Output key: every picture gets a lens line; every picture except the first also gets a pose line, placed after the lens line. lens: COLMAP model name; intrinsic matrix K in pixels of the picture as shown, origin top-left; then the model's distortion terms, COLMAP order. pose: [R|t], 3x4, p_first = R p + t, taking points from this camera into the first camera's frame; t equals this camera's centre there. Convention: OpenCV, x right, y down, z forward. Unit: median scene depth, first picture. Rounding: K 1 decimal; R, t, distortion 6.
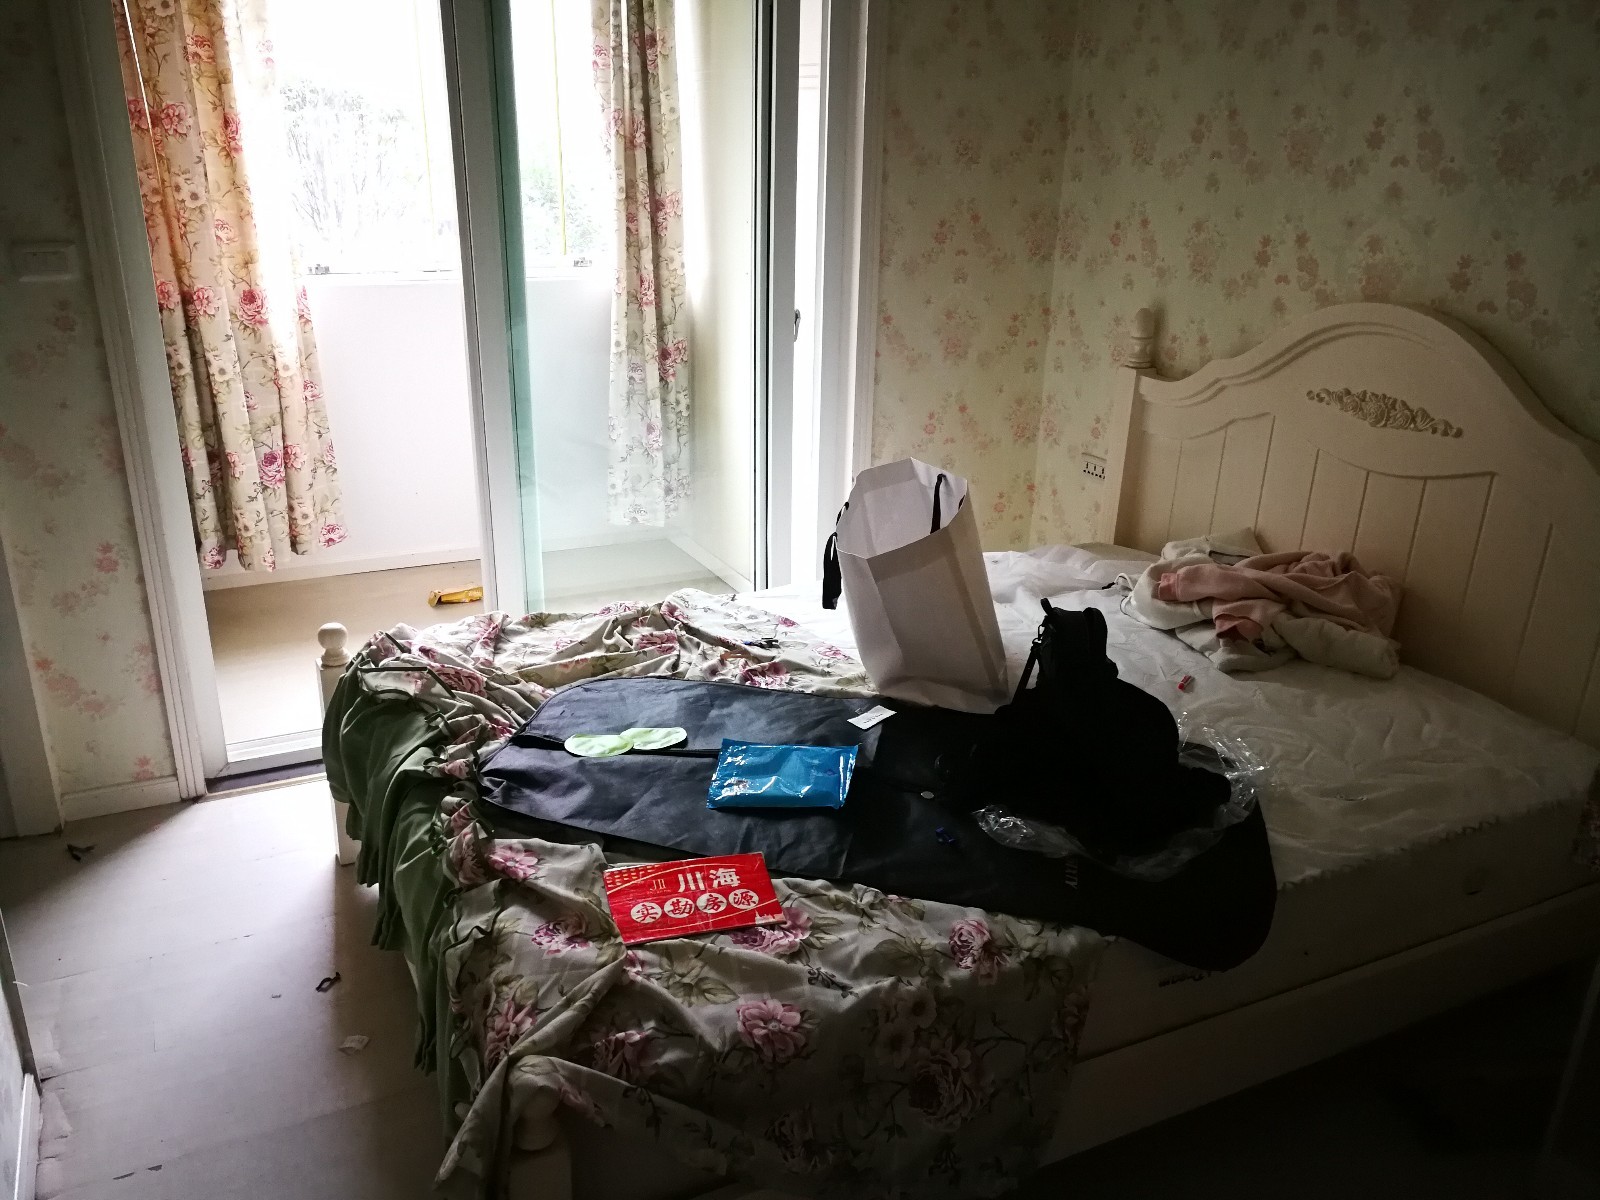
lens RADIAL K [[1234.7, 0, 819.3], [0, 1234.7, 600.1], [0, 0, 1]] dist [-0.000126, -0.043283]
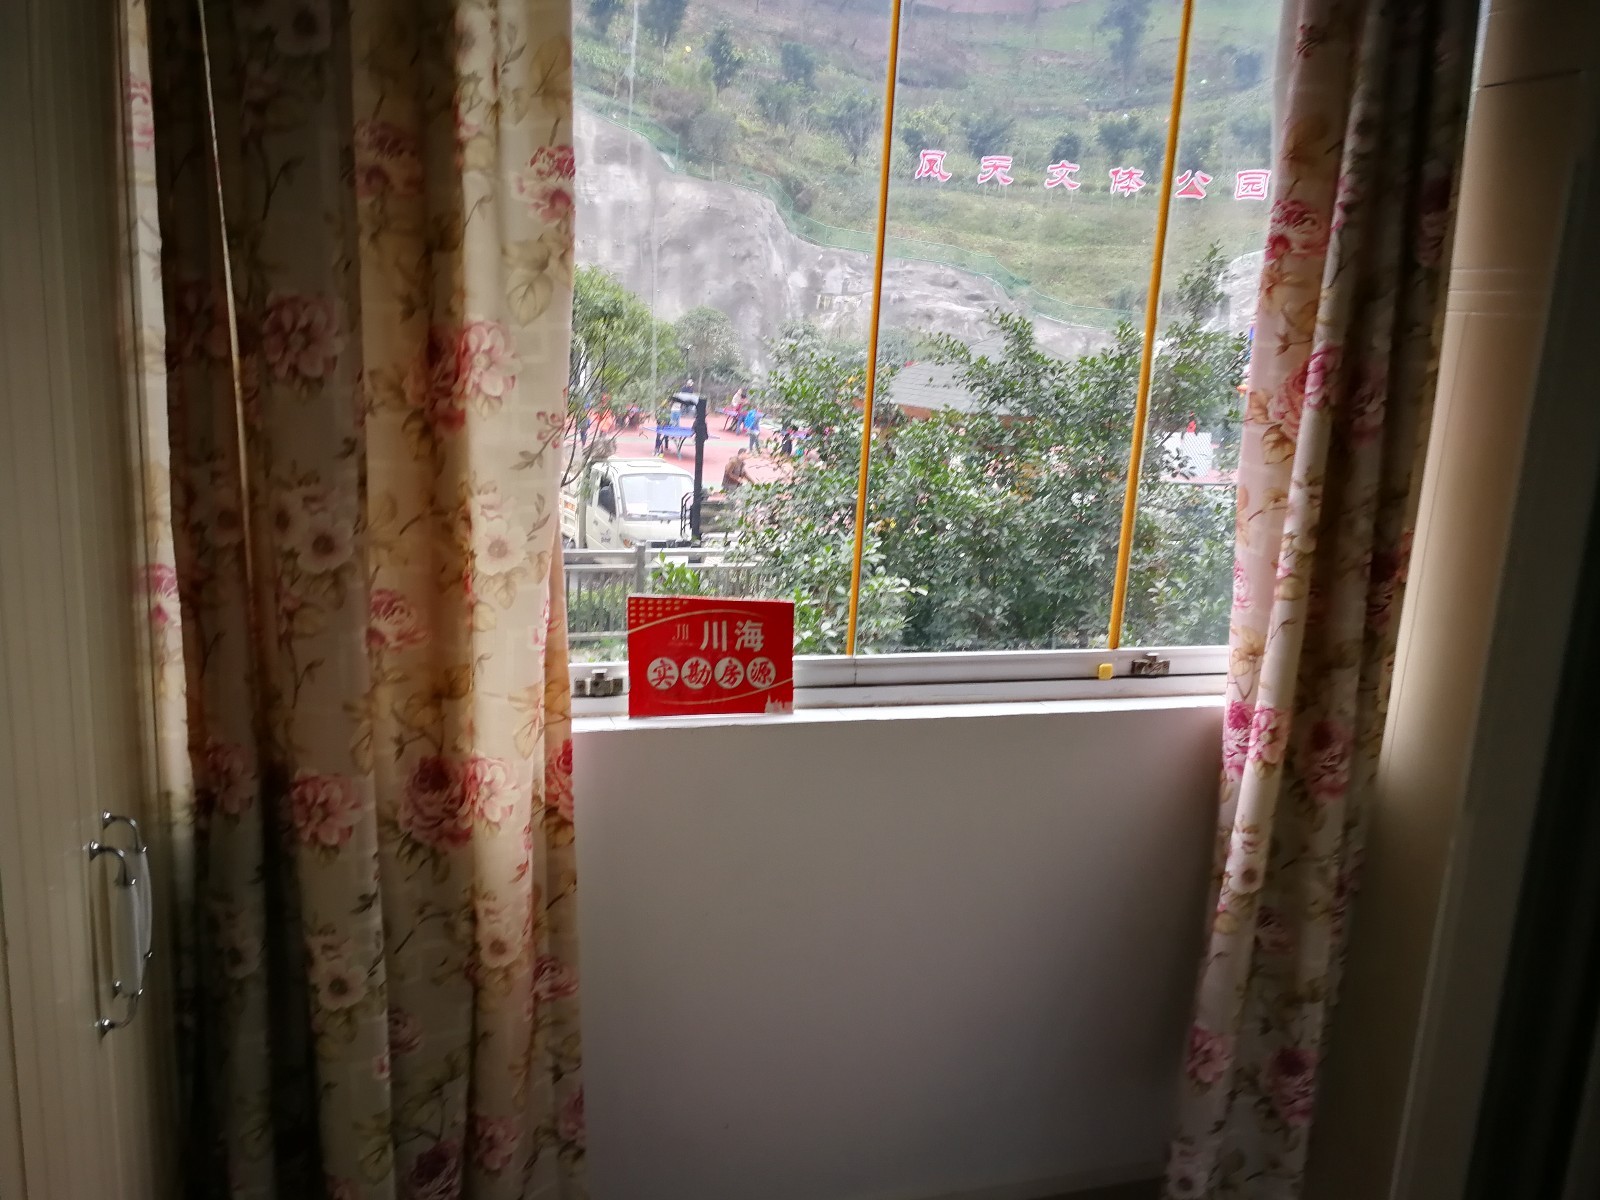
lens RADIAL K [[1306.1, 0, 800.0], [0, 1306.1, 600.0], [0, 0, 1]] dist [0.001416, 0.002696]
pose [[0.988119, 0.065388, -0.139087, -0.302036], [-0.086819, 0.984237, -0.154080, -0.253972], [0.126820, 0.164325, 0.978220, 0.615819]]
